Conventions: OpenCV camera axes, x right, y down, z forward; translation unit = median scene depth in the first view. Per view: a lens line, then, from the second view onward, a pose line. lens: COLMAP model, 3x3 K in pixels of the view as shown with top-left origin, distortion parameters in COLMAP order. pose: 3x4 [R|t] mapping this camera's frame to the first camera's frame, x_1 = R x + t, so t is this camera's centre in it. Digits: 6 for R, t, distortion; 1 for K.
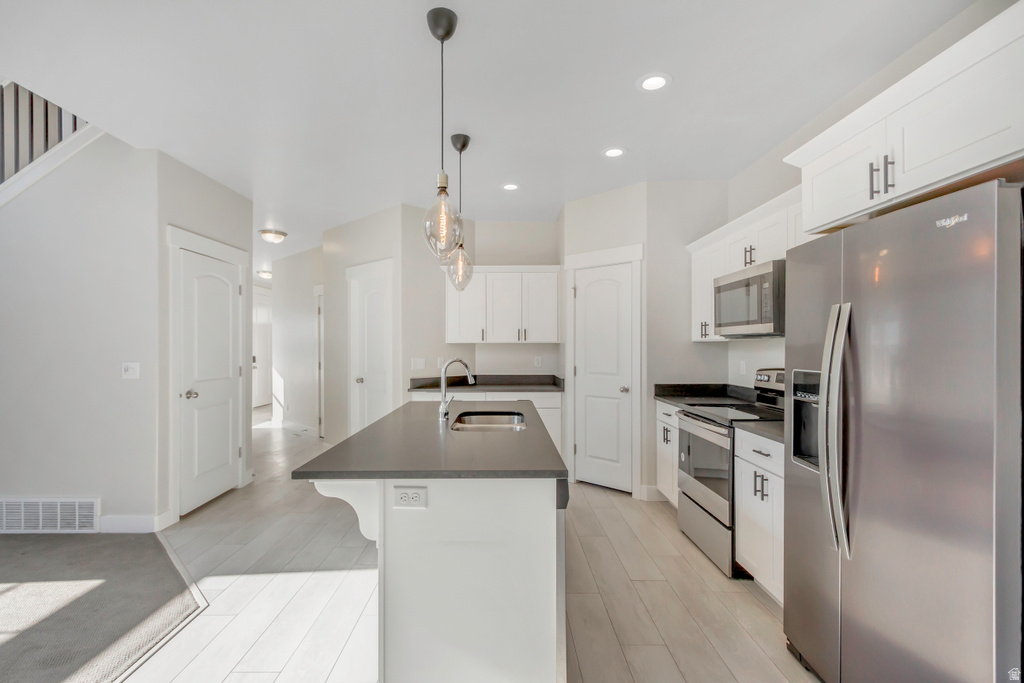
lens RADIAL K [[479.1, 0, 506.5], [0, 479.1, 345.4], [0, 0, 1]] dist [0.001151, -0.000296]
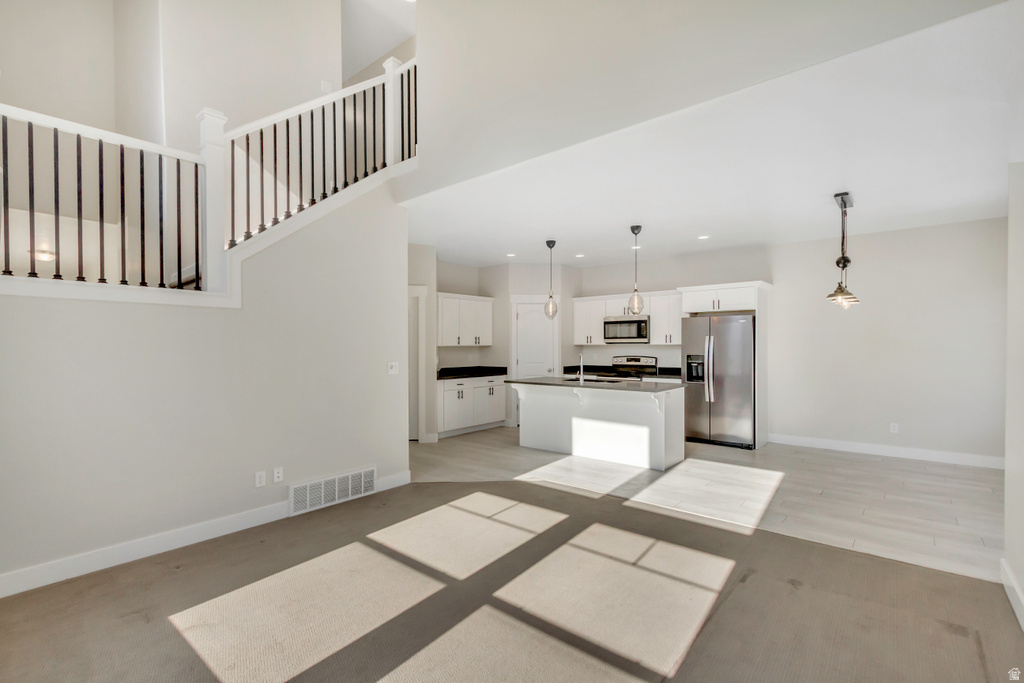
lens RADIAL K [[466.1, 0, 502.9], [0, 466.1, 343.0], [0, 0, 1]] dist [0.001910, 0.000117]
pose [[0.660724, 0.001549, 0.750627, -1.570329], [0.003026, 0.999984, -0.004726, -0.010310], [-0.750623, 0.005394, 0.660709, -0.100731]]
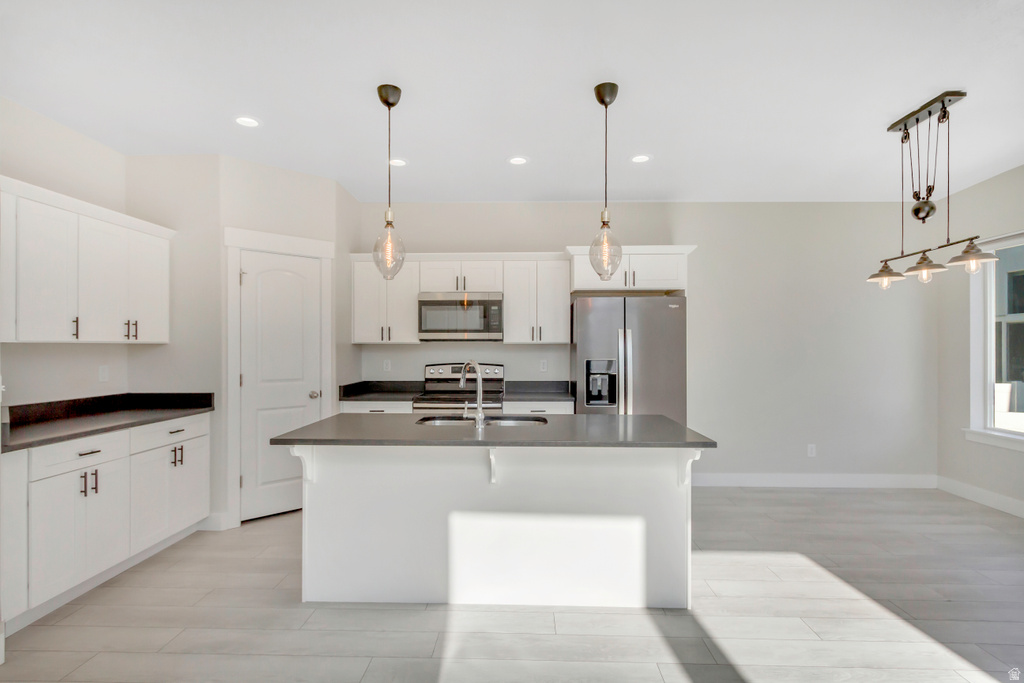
lens RADIAL K [[529.7, 0, 507.6], [0, 529.7, 344.1], [0, 0, 1]] dist [-0.000261, -0.000436]
pose [[0.047785, 0.005605, 0.998842, -0.930105], [-0.000605, 0.999984, -0.005582, -0.000621], [-0.998857, -0.000338, 0.047787, 0.722846]]
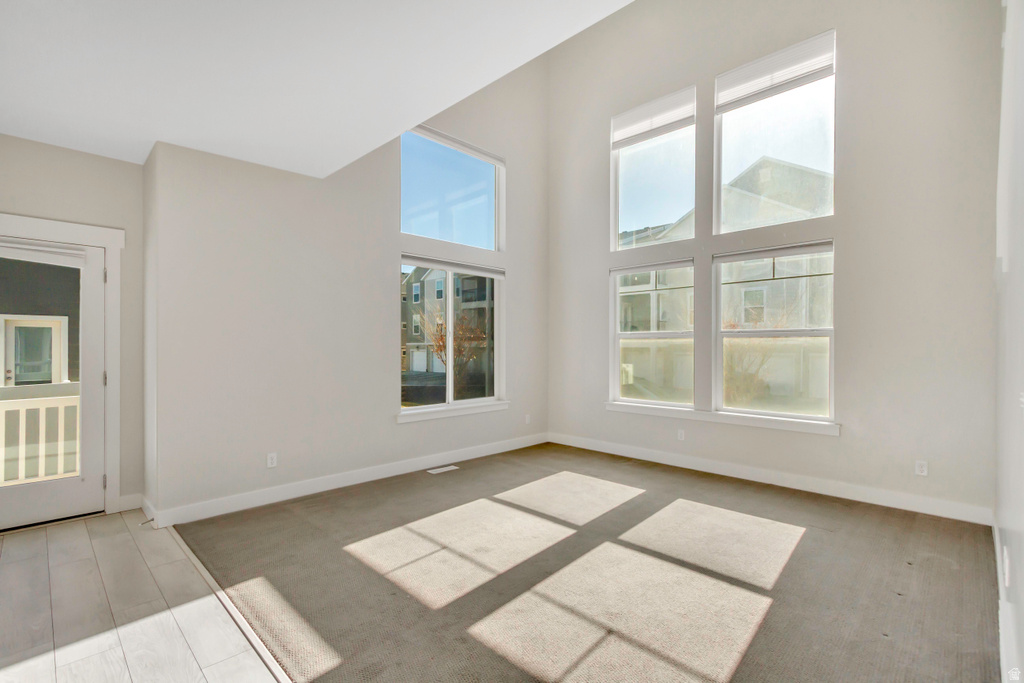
lens RADIAL K [[468.4, 0, 505.8], [0, 468.4, 347.7], [0, 0, 1]] dist [0.007531, -0.000465]
pose [[-0.712543, 0.001308, -0.701627, -0.253121], [-0.002096, 0.999990, 0.003993, 0.008940], [0.701625, 0.004315, -0.712533, 0.977290]]
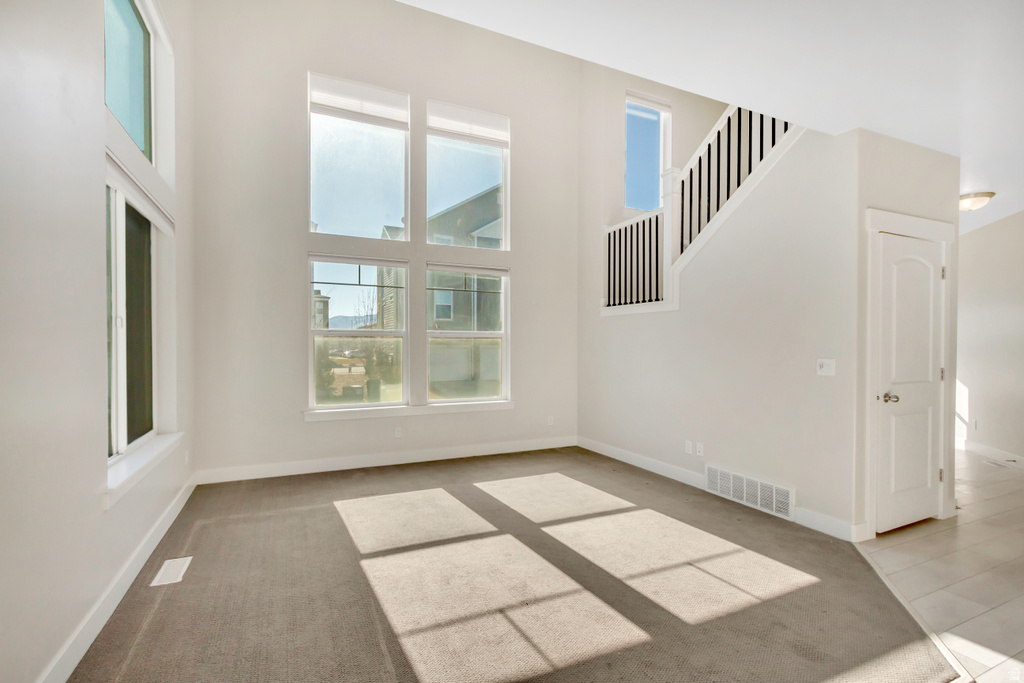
lens RADIAL K [[468.4, 0, 505.8], [0, 468.4, 347.7], [0, 0, 1]] dist [0.007531, -0.000465]
pose [[0.409841, 0.004699, -0.912145, -0.177504], [-0.002516, 0.999989, 0.004021, 0.010502], [0.912154, 0.000647, 0.409848, 0.012975]]
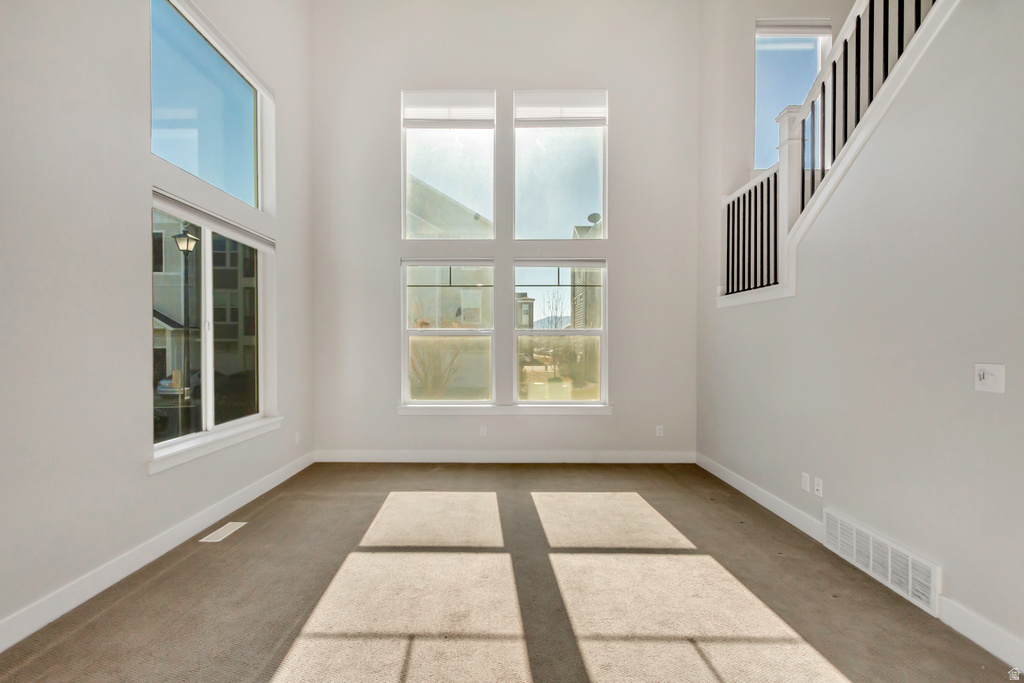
lens RADIAL K [[468.4, 0, 505.8], [0, 468.4, 347.7], [0, 0, 1]] dist [0.007531, -0.000465]
pose [[-0.015195, 0.007168, -0.999859, -0.187490], [-0.000816, 0.999974, 0.007182, 0.010369], [0.999884, 0.000925, -0.015189, 0.406626]]
